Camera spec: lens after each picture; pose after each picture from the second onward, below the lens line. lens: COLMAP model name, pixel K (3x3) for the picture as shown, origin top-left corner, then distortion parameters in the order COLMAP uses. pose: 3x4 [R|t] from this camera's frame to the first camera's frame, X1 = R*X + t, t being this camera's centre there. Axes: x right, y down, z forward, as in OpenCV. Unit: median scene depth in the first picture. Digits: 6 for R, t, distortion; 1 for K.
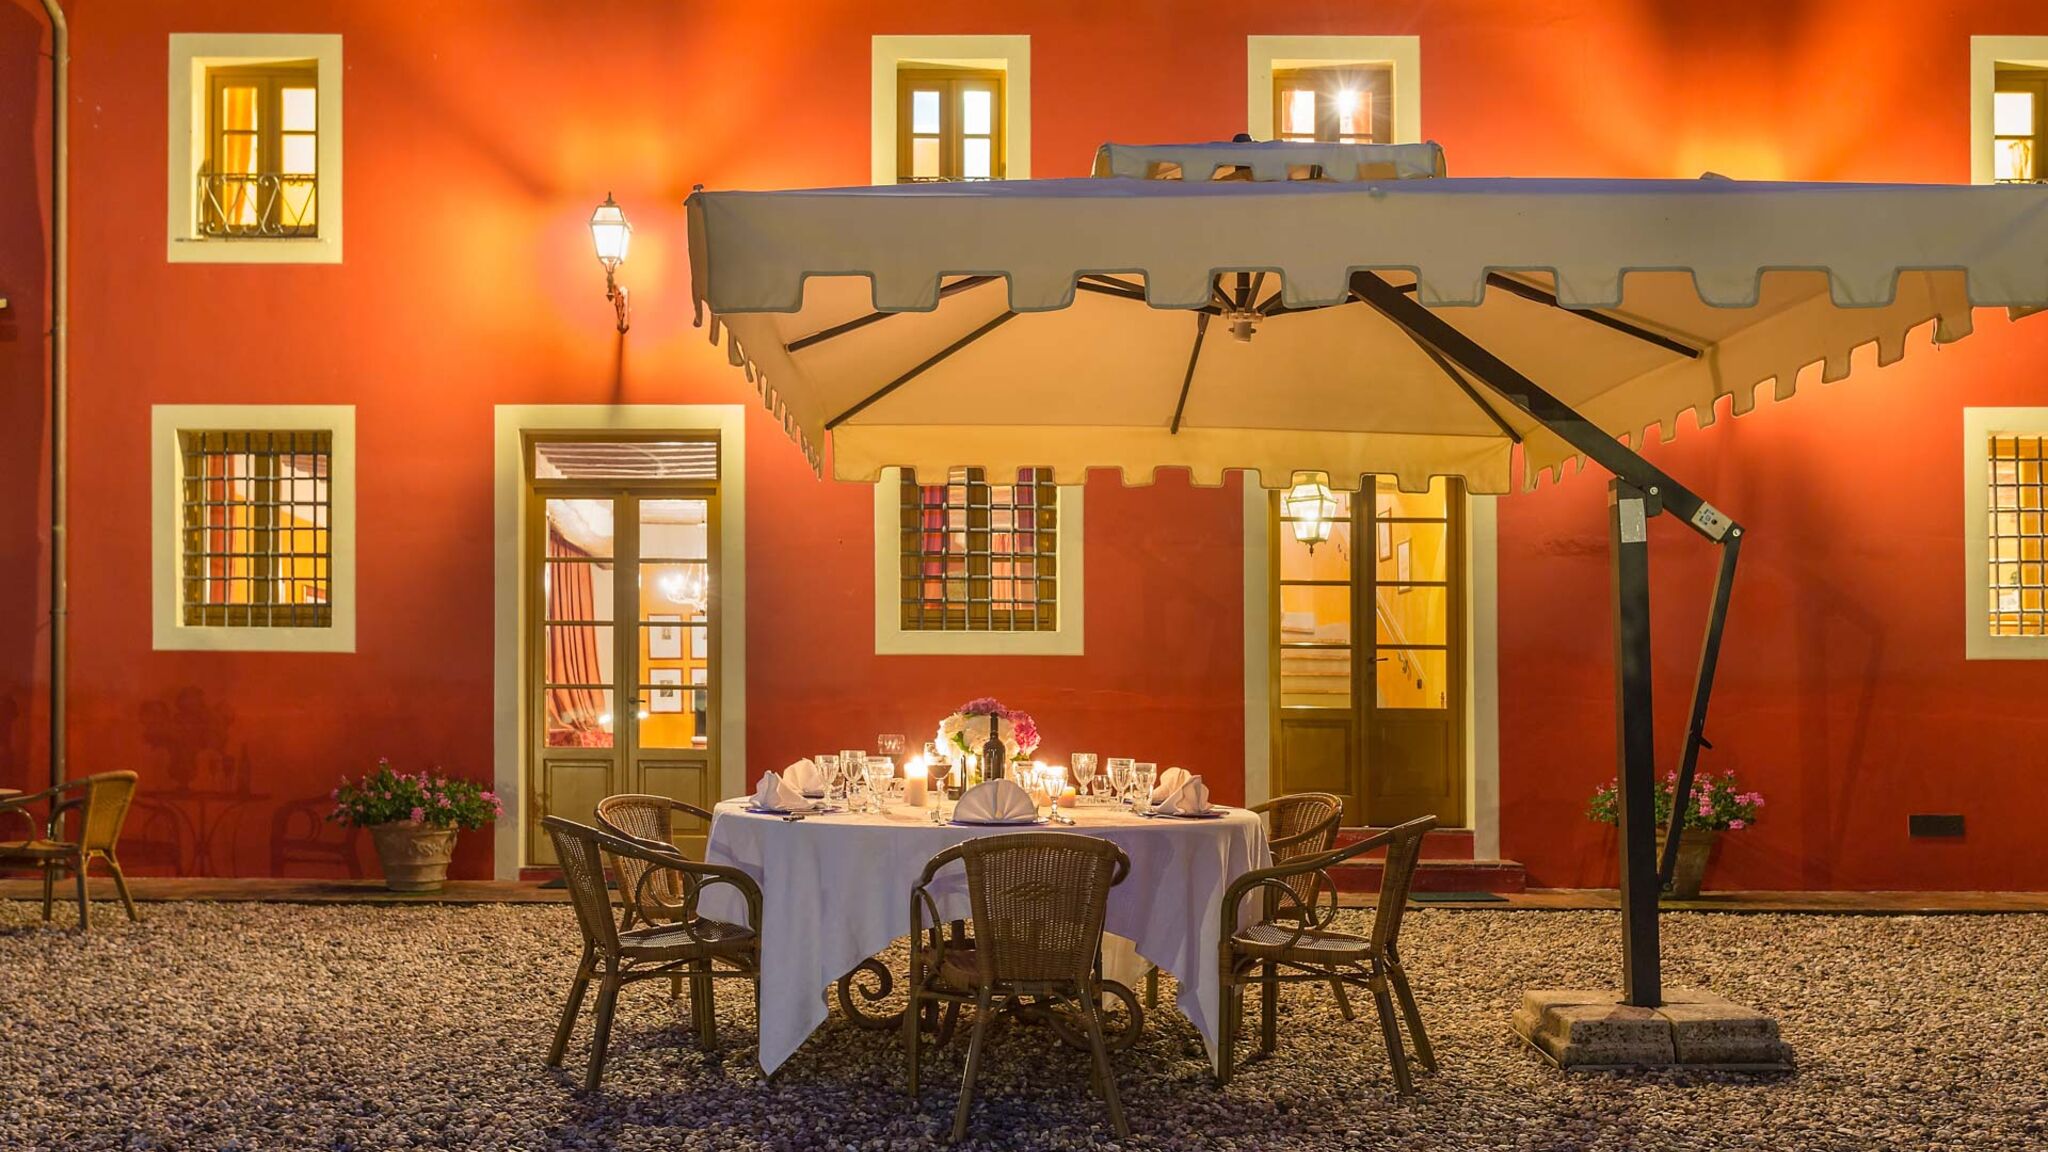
lens RADIAL K [[2185.4, 0, 1034.6], [0, 2185.4, 590.9], [0, 0, 1]] dist [-0.004733, 0.000000]
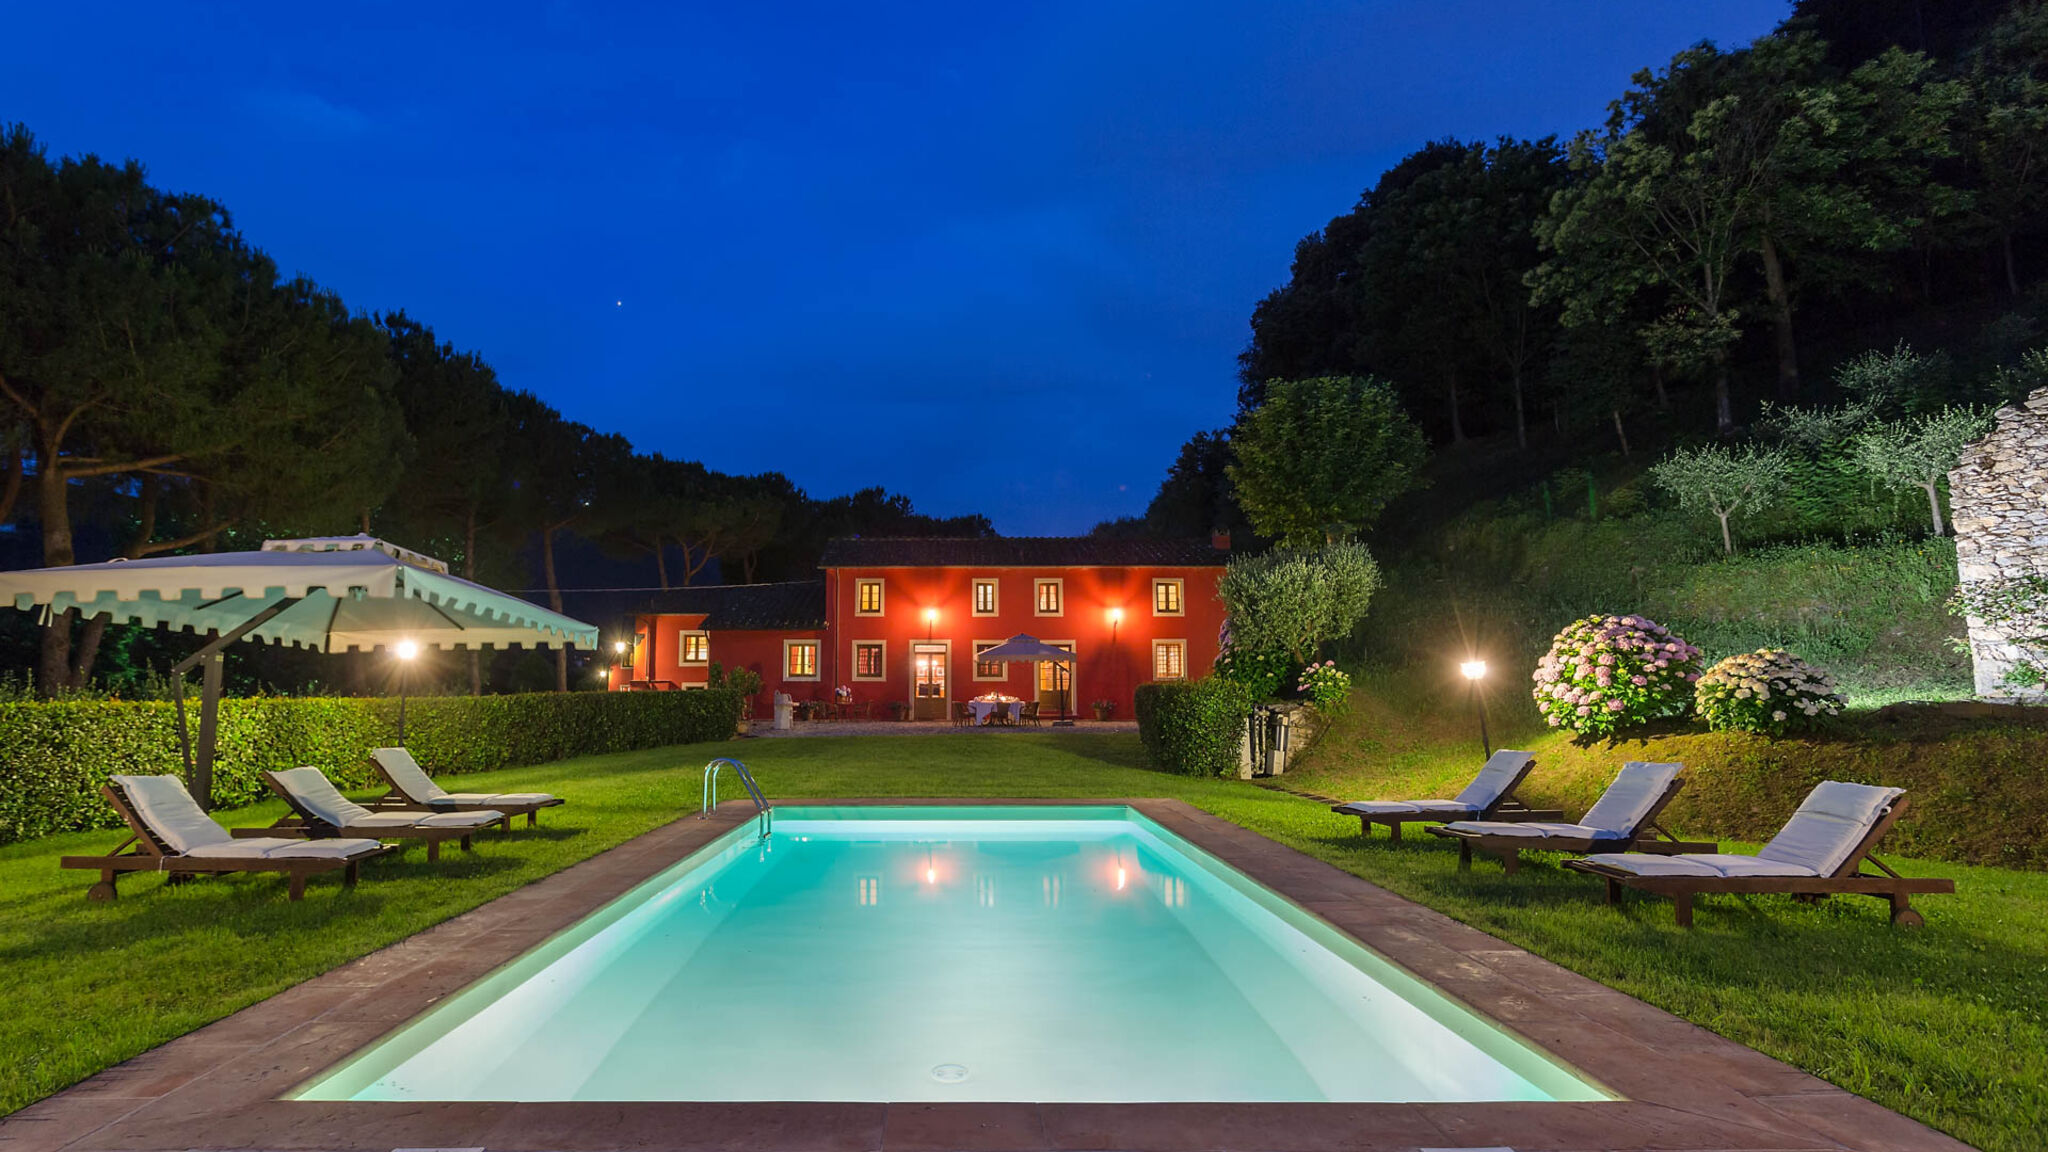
lens RADIAL K [[1067.0, 0, 1045.7], [0, 1067.0, 580.7], [0, 0, 1]] dist [-0.004687, 0.000915]
pose [[0.998618, 0.000589, 0.052552, -0.027509], [0.001825, 0.998946, -0.045873, -0.112366], [-0.052524, 0.045905, 0.997564, -1.950755]]
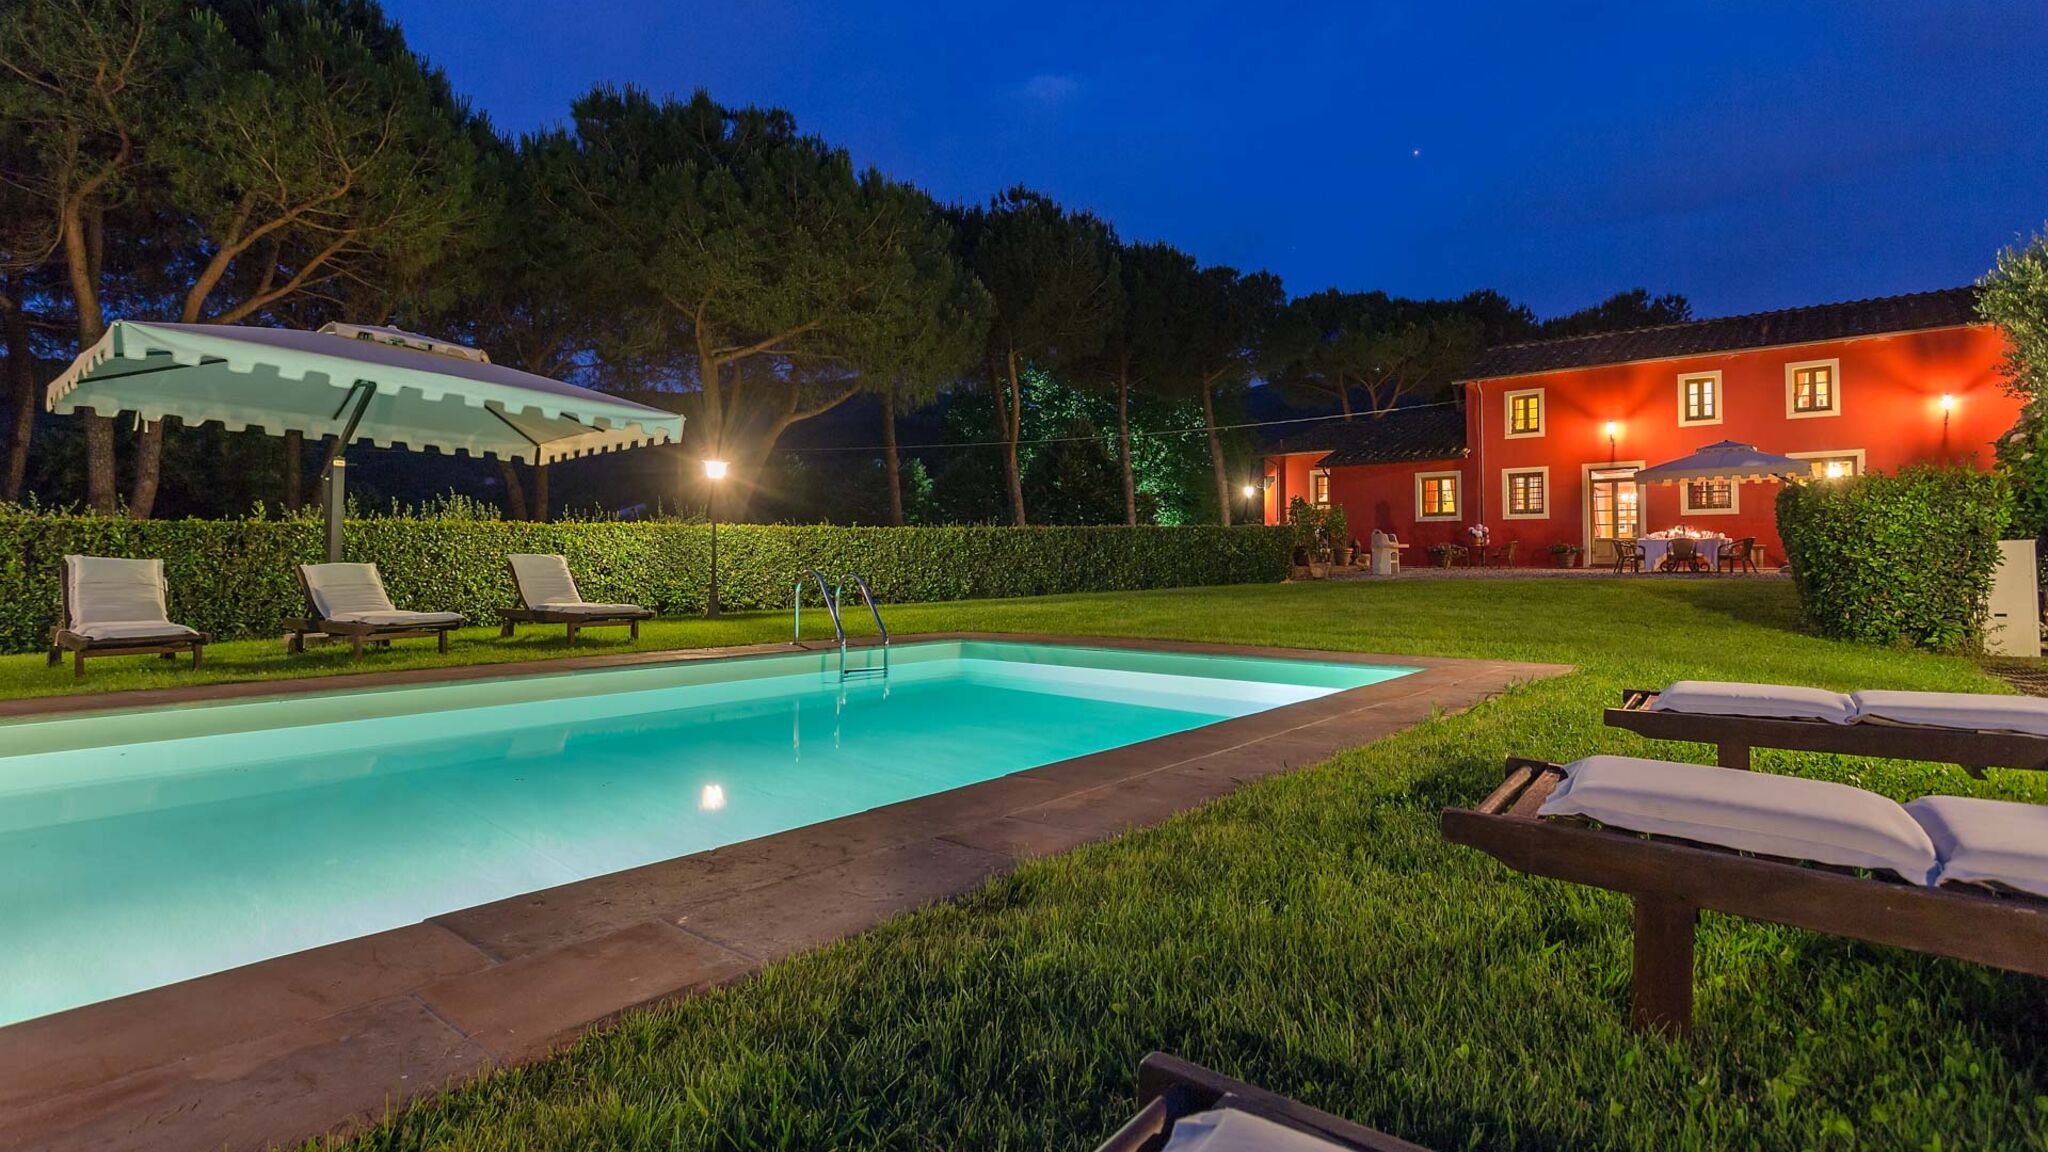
lens RADIAL K [[1067.0, 0, 964.3], [0, 1067.0, 568.6], [0, 0, 1]] dist [-0.004687, 0.000915]
pose [[0.758257, -0.002222, -0.651952, 0.232518], [0.049392, 0.997316, 0.054047, -0.051339], [0.650082, -0.073183, 0.756331, -1.578635]]
